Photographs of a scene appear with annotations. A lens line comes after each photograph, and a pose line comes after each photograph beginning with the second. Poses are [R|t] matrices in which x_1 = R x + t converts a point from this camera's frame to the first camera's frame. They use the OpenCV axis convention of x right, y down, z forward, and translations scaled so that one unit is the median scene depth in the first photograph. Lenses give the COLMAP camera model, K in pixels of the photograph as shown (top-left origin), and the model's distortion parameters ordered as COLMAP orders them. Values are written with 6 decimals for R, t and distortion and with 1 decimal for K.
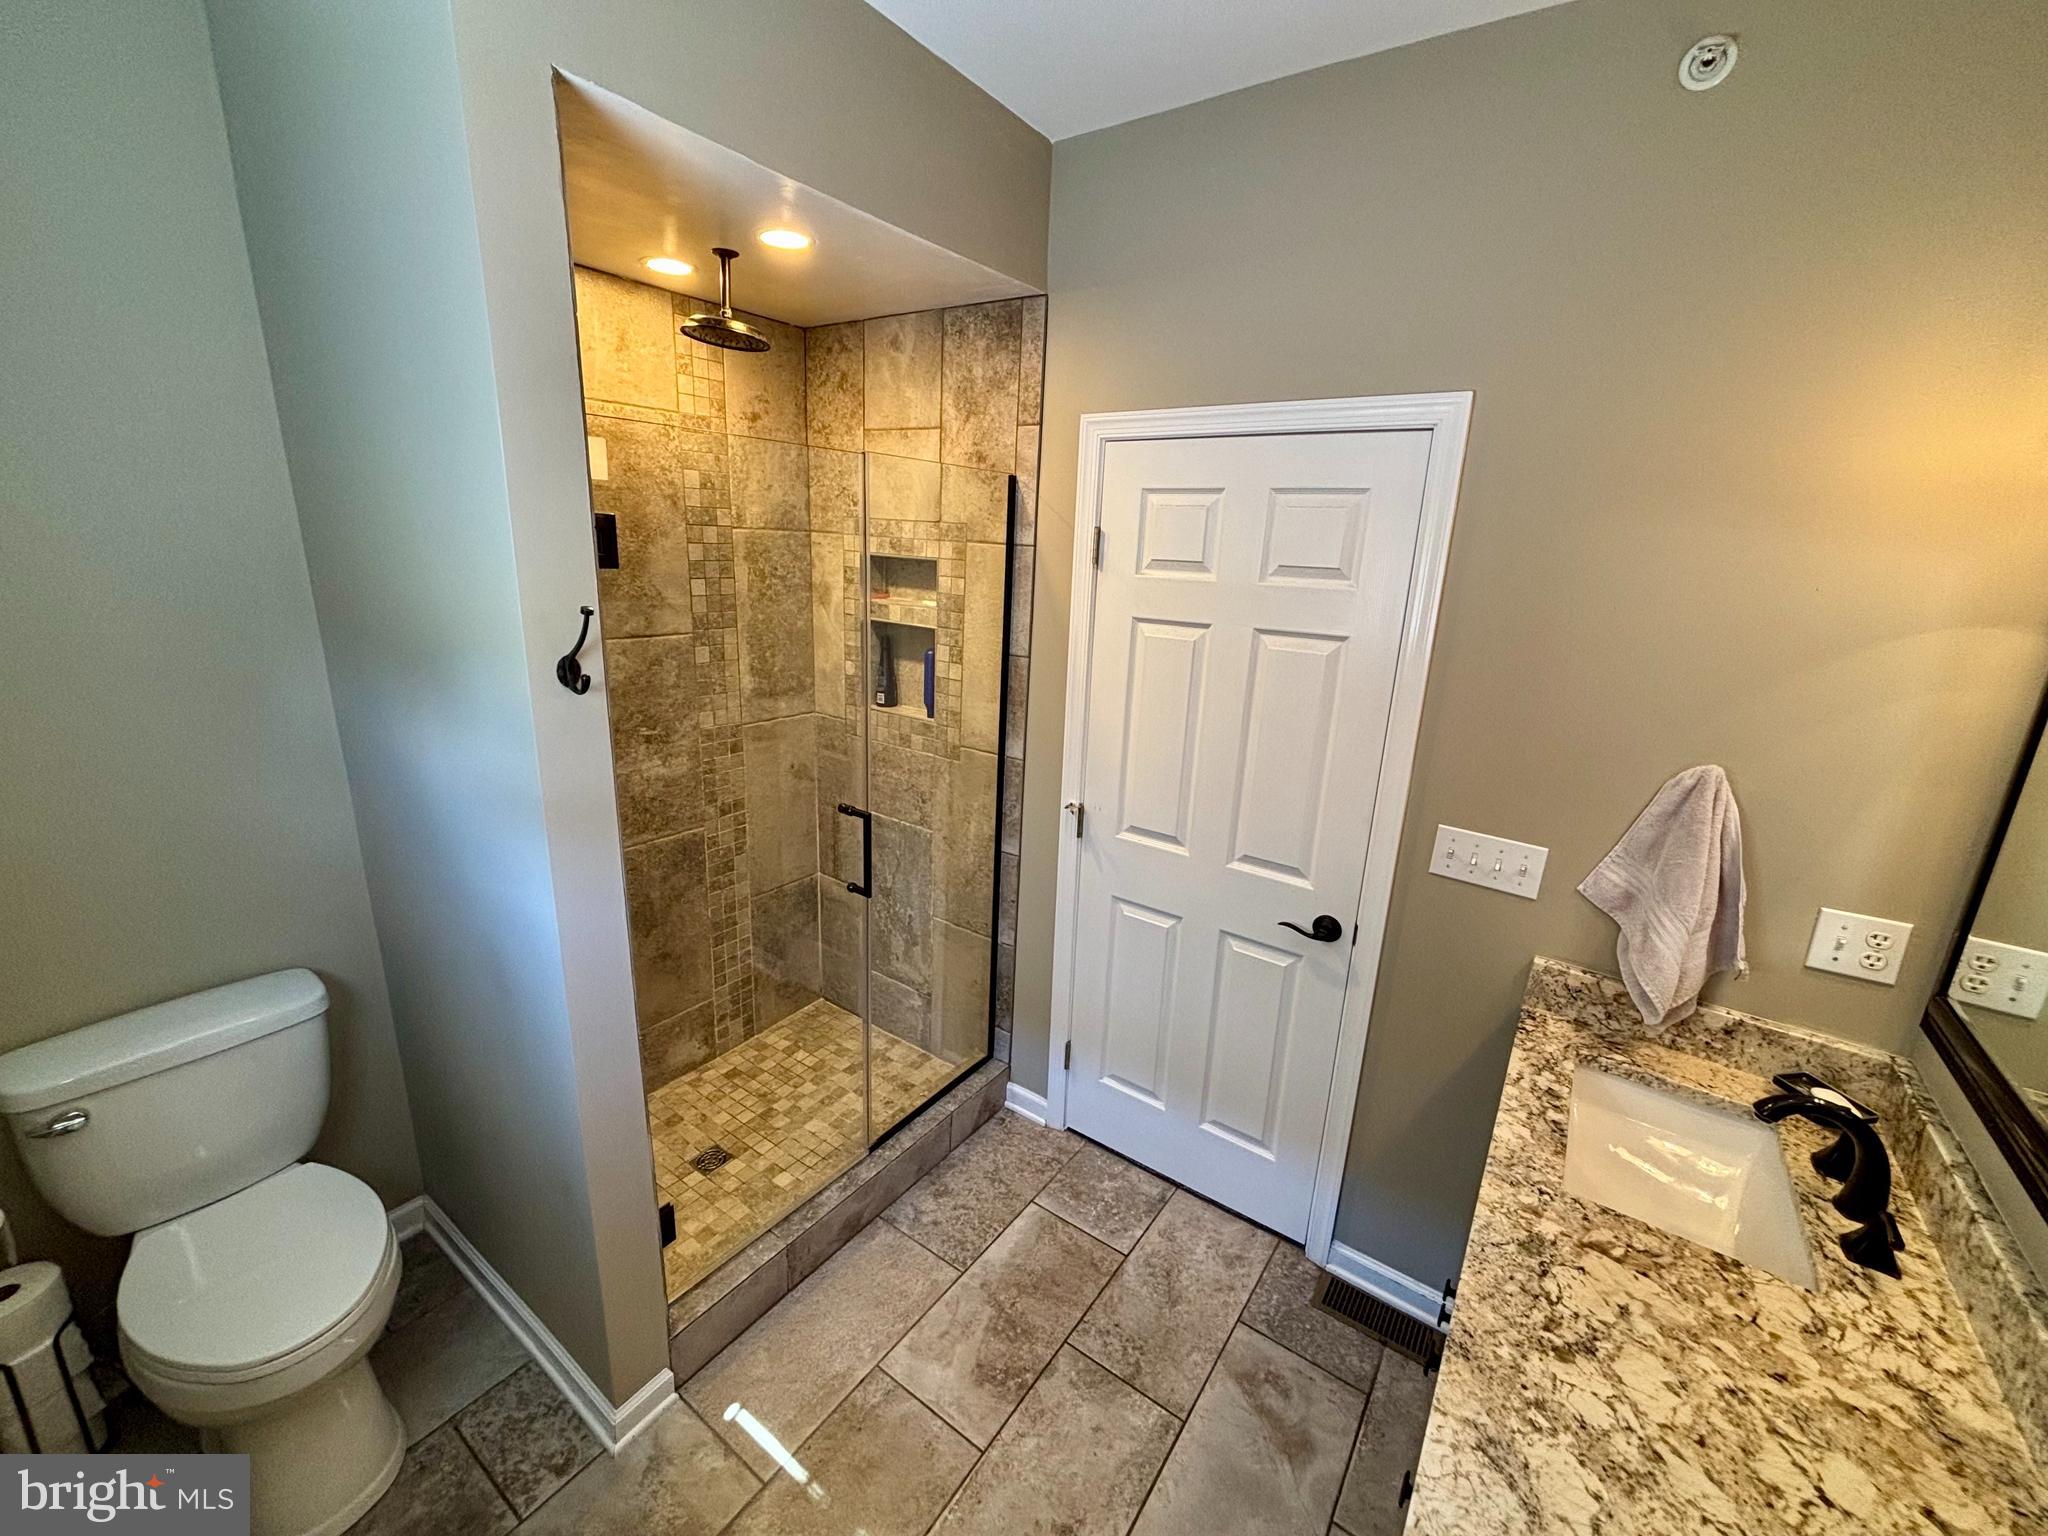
lens RADIAL K [[836.9, 0, 1021.6], [0, 836.9, 766.5], [0, 0, 1]] dist [0.013807, 0.000048]
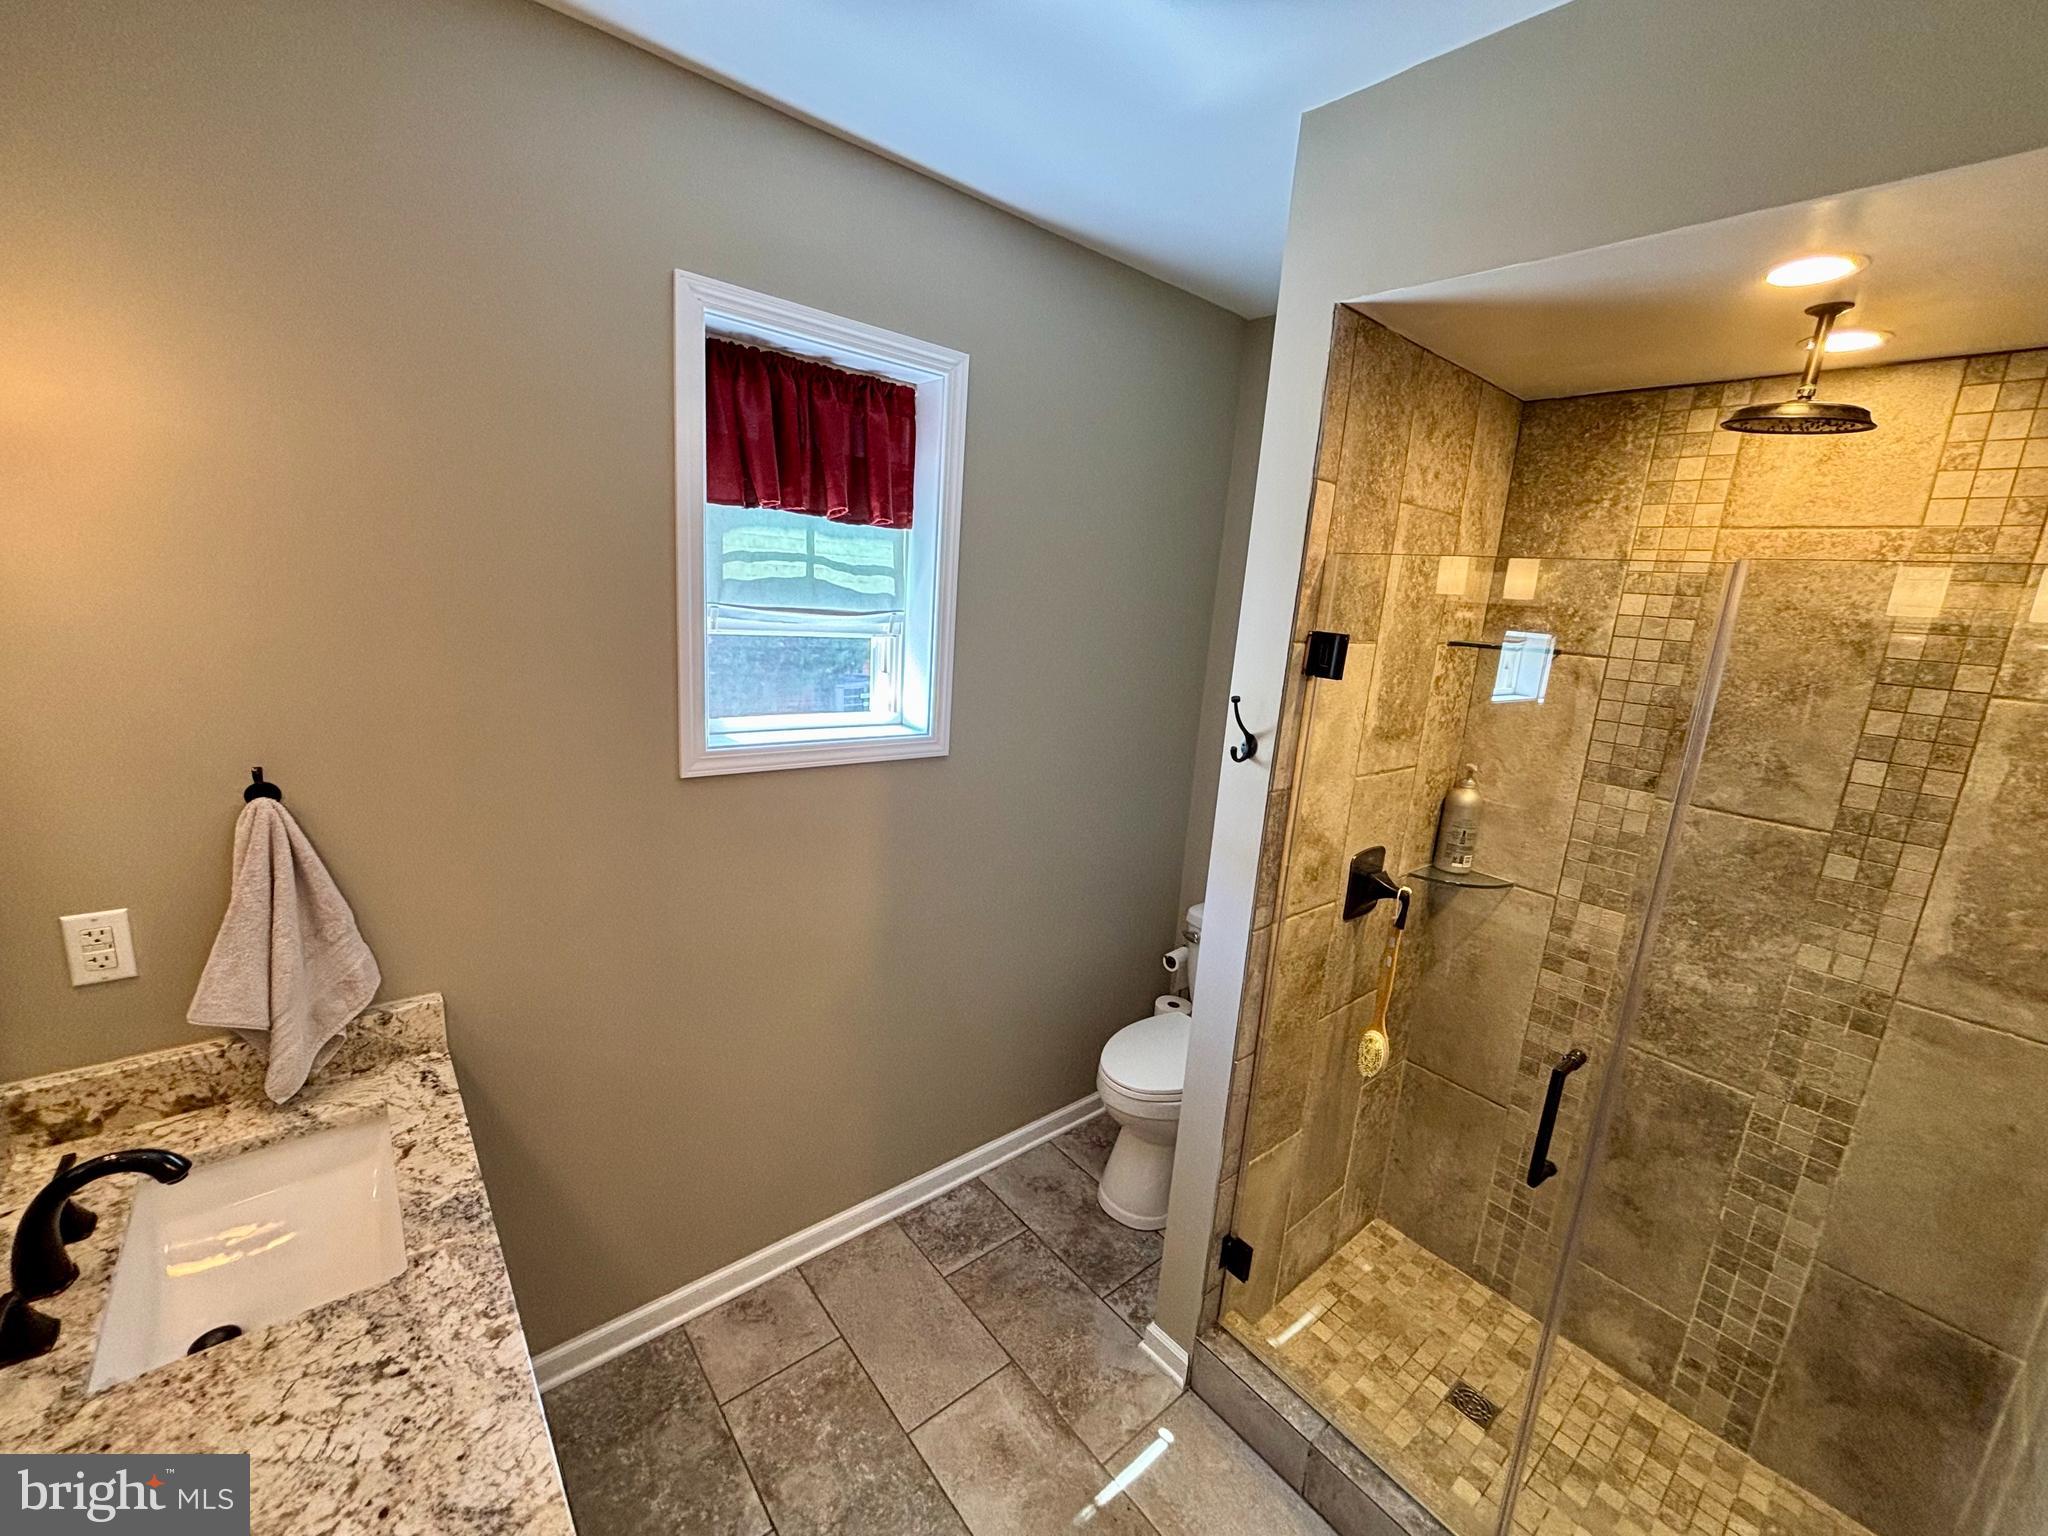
lens RADIAL K [[823.6, 0, 1023.3], [0, 823.6, 763.4], [0, 0, 1]] dist [0.000681, 0.000065]
pose [[-0.247832, 0.140891, -0.958503, 0.458339], [-0.343269, 0.912411, 0.222872, -0.145645], [0.905950, 0.384260, -0.177761, 0.538228]]
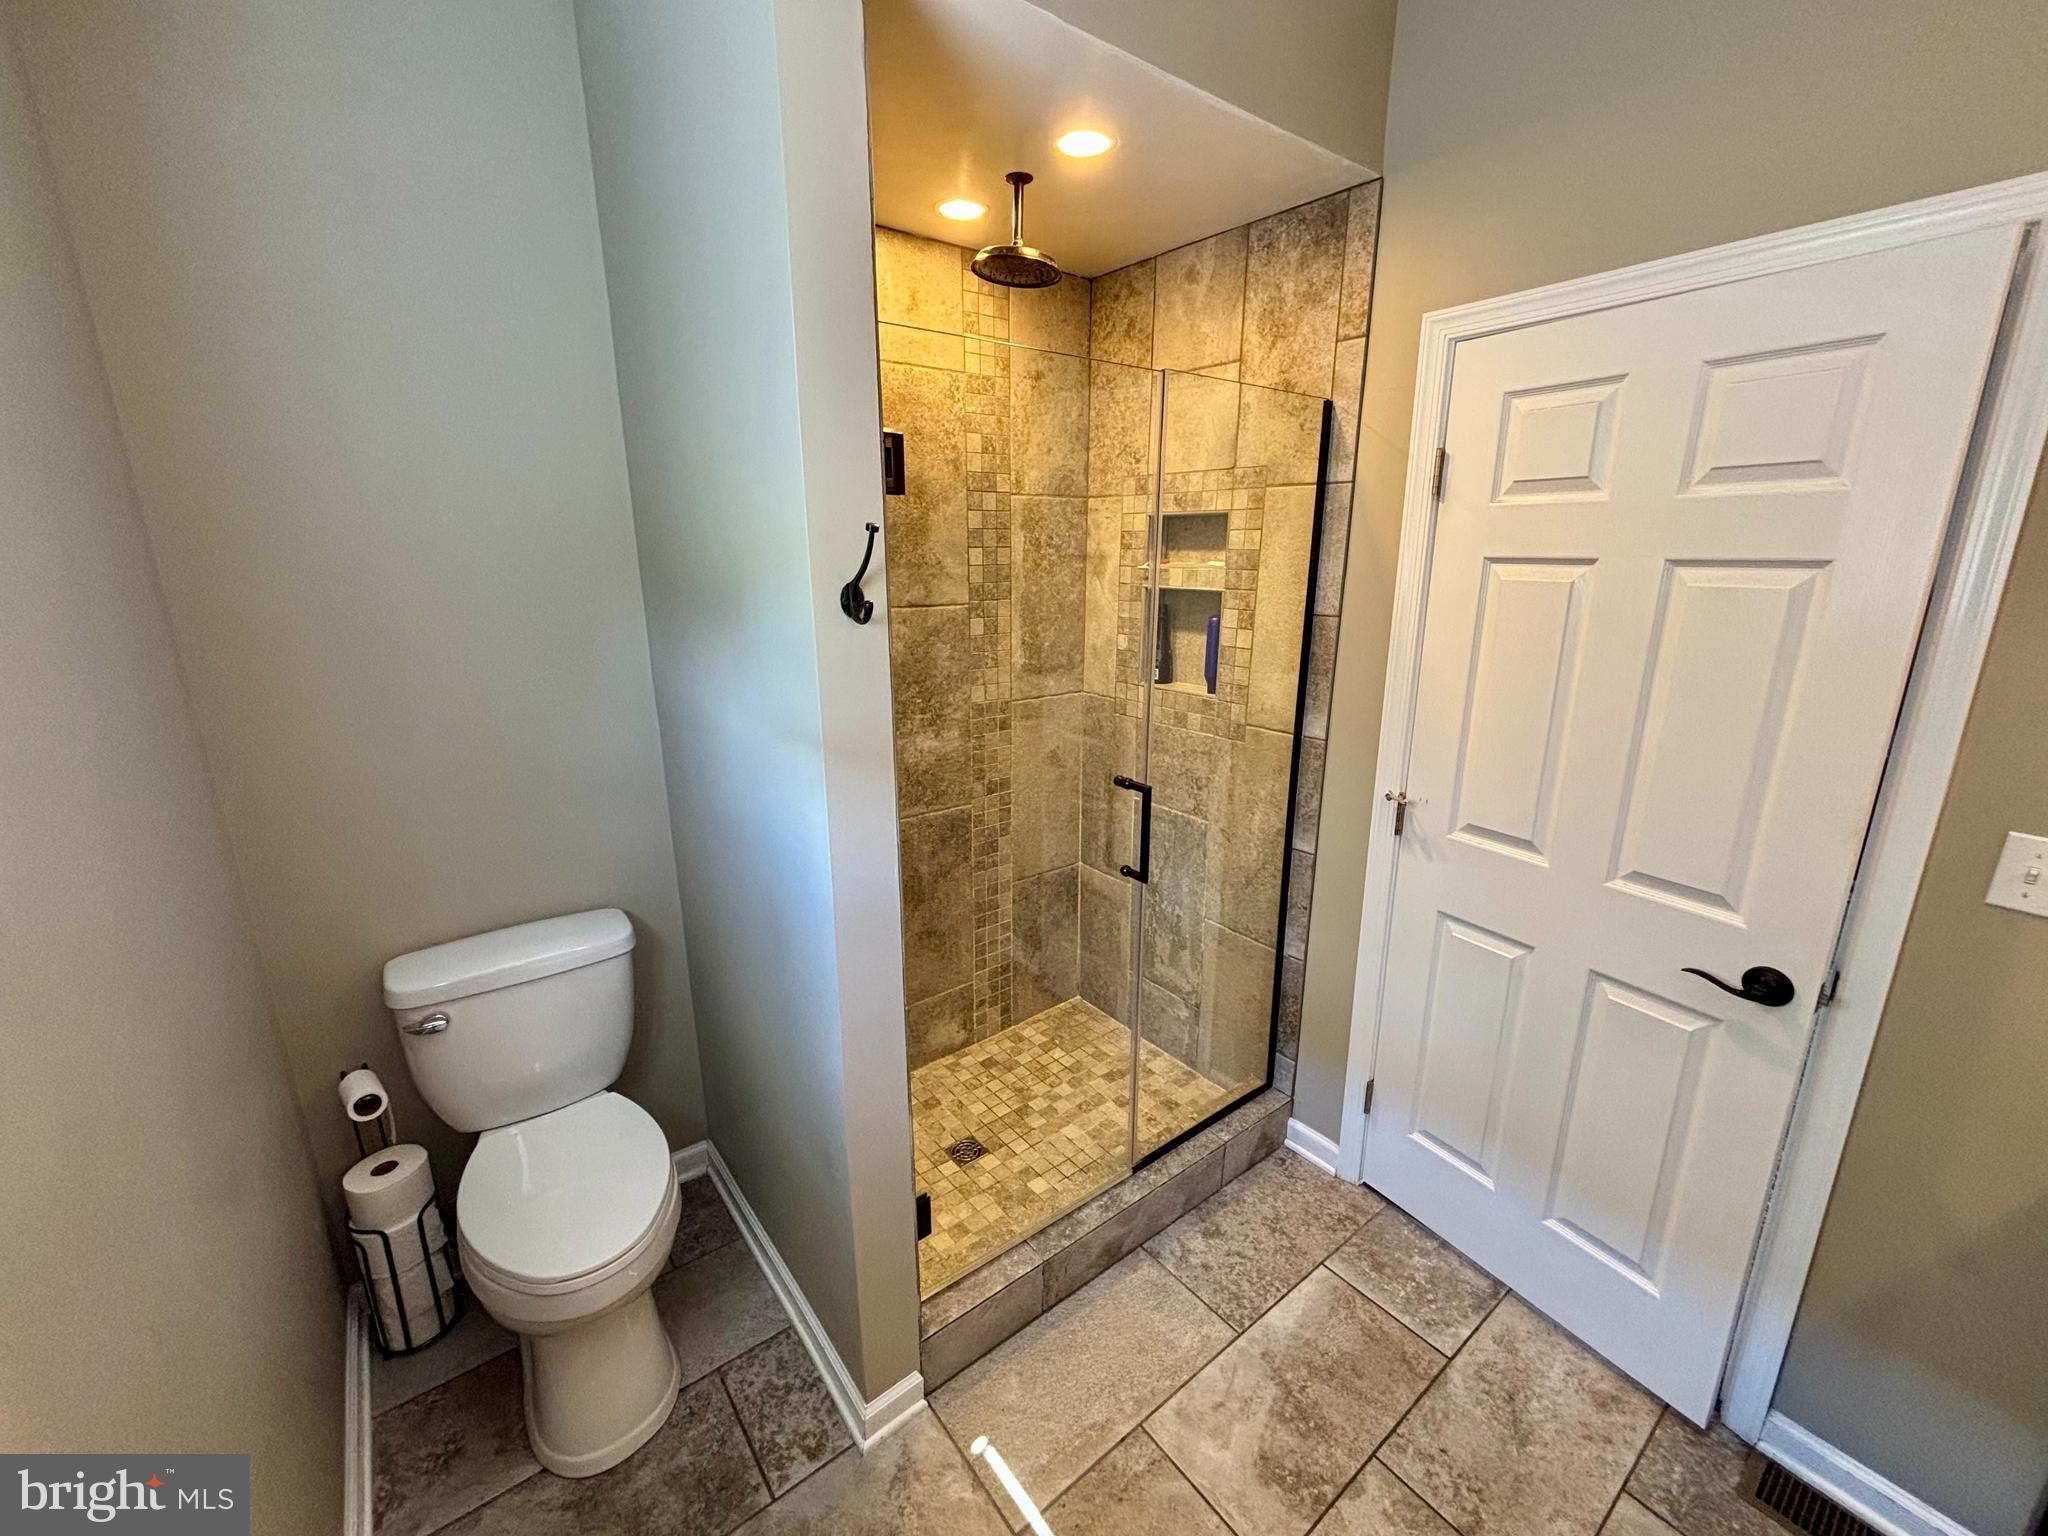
lens RADIAL K [[817.9, 0, 1024.0], [0, 817.9, 768.0], [0, 0, 1]] dist [0.013051, 0.000400]
pose [[0.957346, 0.030666, -0.287312, -0.055081], [-0.036503, 0.999221, -0.014982, 0.048429], [0.286629, 0.024831, 0.957720, 0.122082]]
